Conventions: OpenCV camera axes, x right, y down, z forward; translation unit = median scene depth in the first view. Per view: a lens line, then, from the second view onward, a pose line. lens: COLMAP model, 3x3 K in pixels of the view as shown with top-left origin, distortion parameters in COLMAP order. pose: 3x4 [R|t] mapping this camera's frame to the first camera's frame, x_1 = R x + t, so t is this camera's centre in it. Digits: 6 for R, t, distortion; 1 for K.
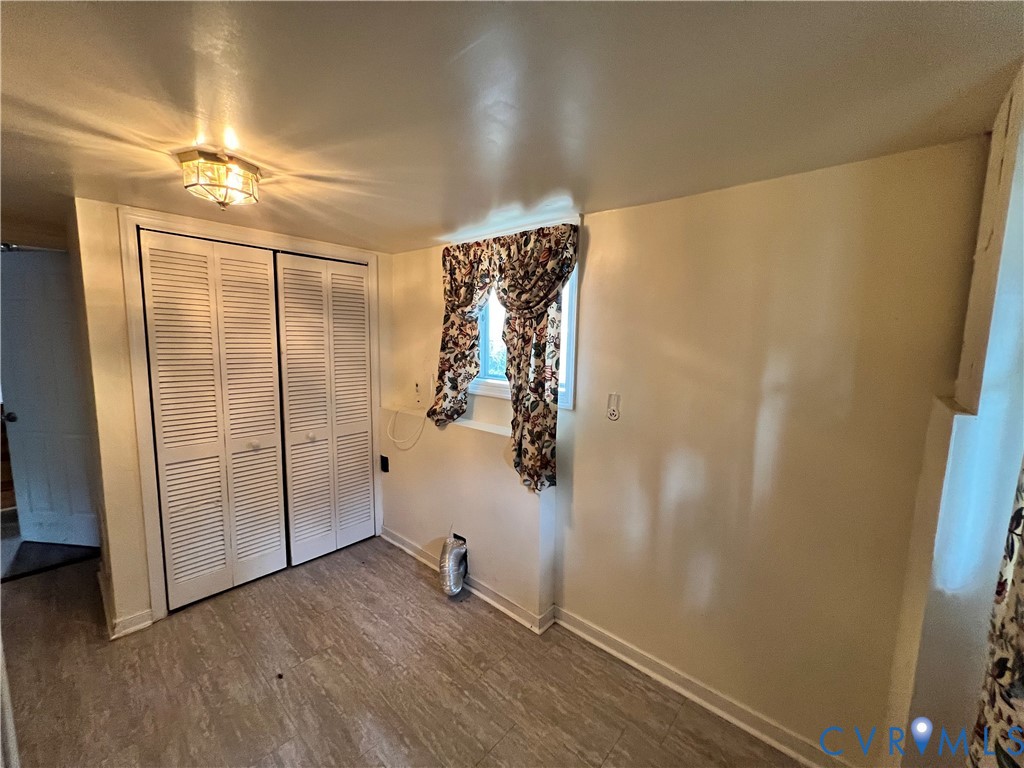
lens RADIAL K [[410.4, 0, 510.7], [0, 410.4, 384.4], [0, 0, 1]] dist [-0.001917, 0.000171]
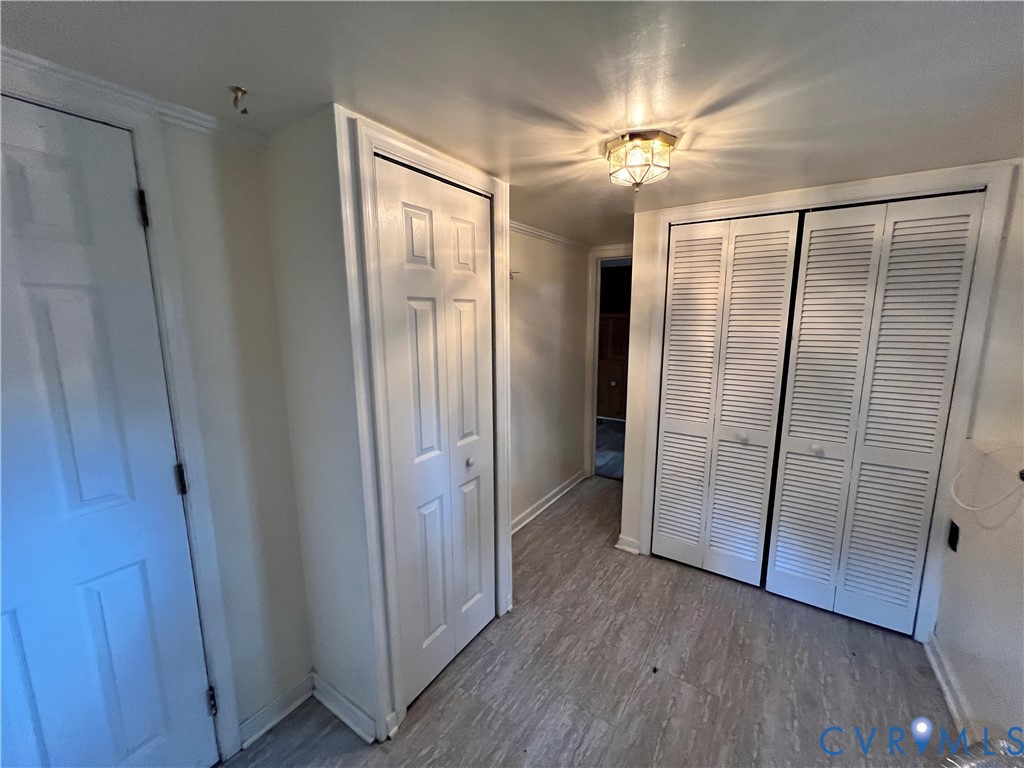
lens RADIAL K [[410.4, 0, 511.9], [0, 410.4, 383.1], [0, 0, 1]] dist [-0.001917, 0.000171]
pose [[0.132166, 0.137007, -0.981713, 0.200431], [-0.110998, 0.986218, 0.122692, -0.029447], [0.984993, 0.092753, 0.145552, 0.372718]]
